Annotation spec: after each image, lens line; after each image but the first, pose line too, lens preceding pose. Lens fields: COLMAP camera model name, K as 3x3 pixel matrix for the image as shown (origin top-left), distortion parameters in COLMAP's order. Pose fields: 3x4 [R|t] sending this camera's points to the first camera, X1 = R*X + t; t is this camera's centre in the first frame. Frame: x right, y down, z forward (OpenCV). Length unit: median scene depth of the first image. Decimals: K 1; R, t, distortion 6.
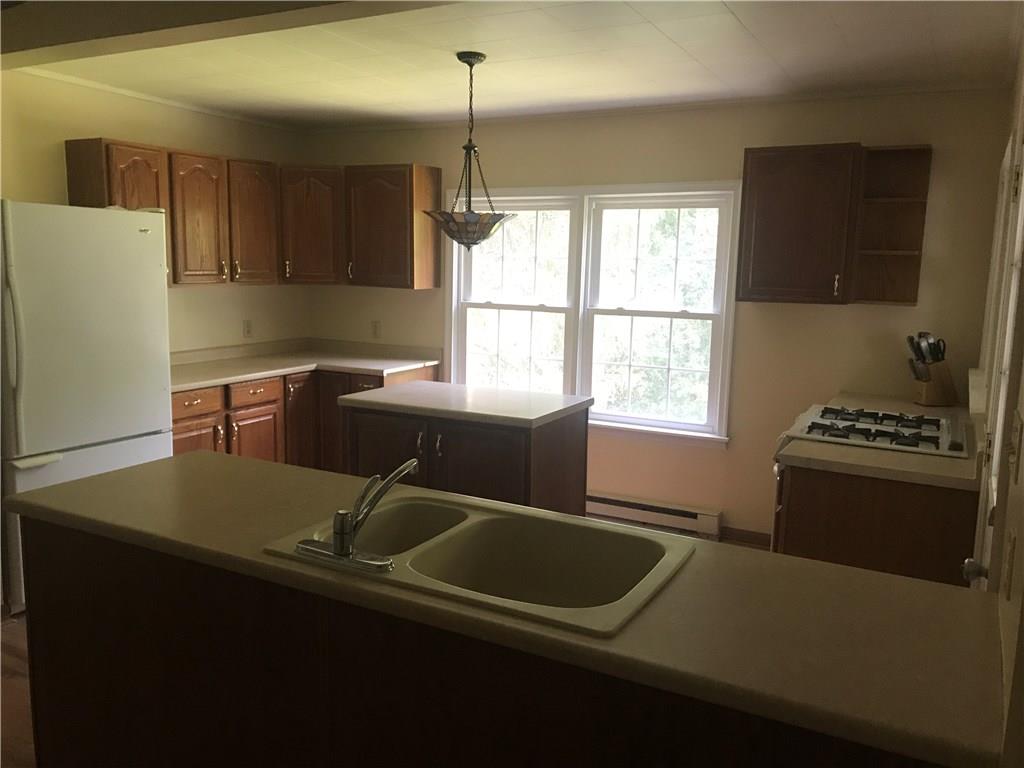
lens RADIAL K [[838.9, 0, 492.2], [0, 838.9, 384.5], [0, 0, 1]] dist [-0.000272, -0.002971]
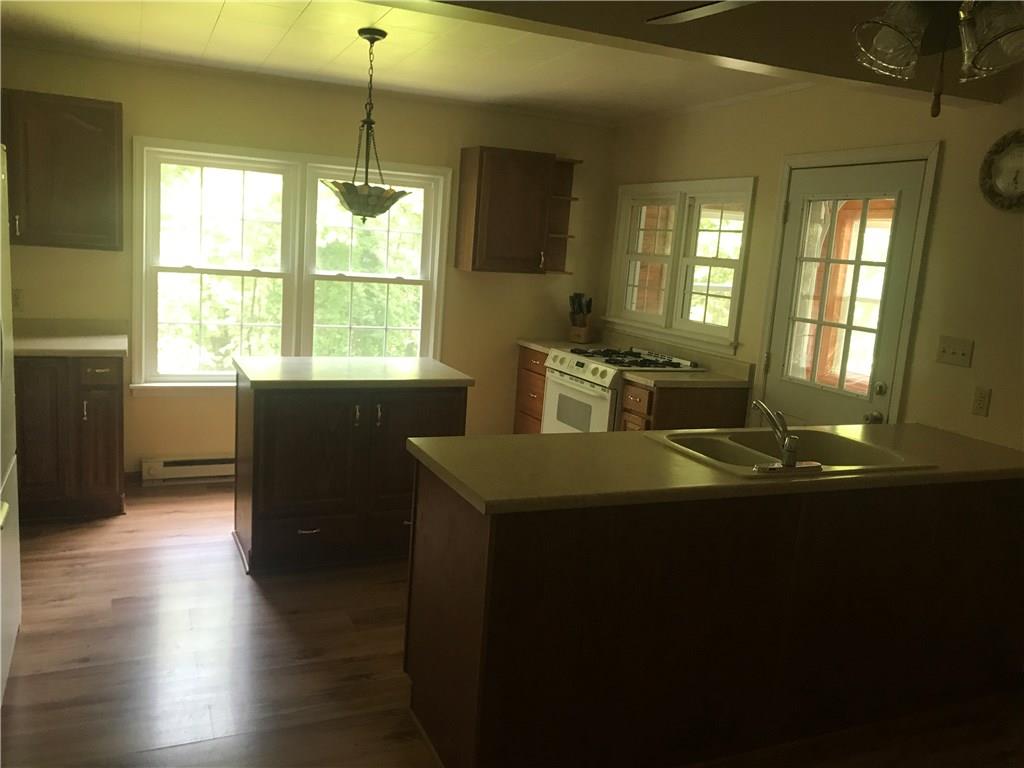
lens RADIAL K [[838.9, 0, 492.2], [0, 838.9, 384.5], [0, 0, 1]] dist [-0.000272, -0.002971]
pose [[0.612230, -0.108754, 0.783165, -0.566525], [0.056620, 0.993983, 0.093767, -0.038946], [-0.788650, -0.013064, 0.614704, 0.183921]]
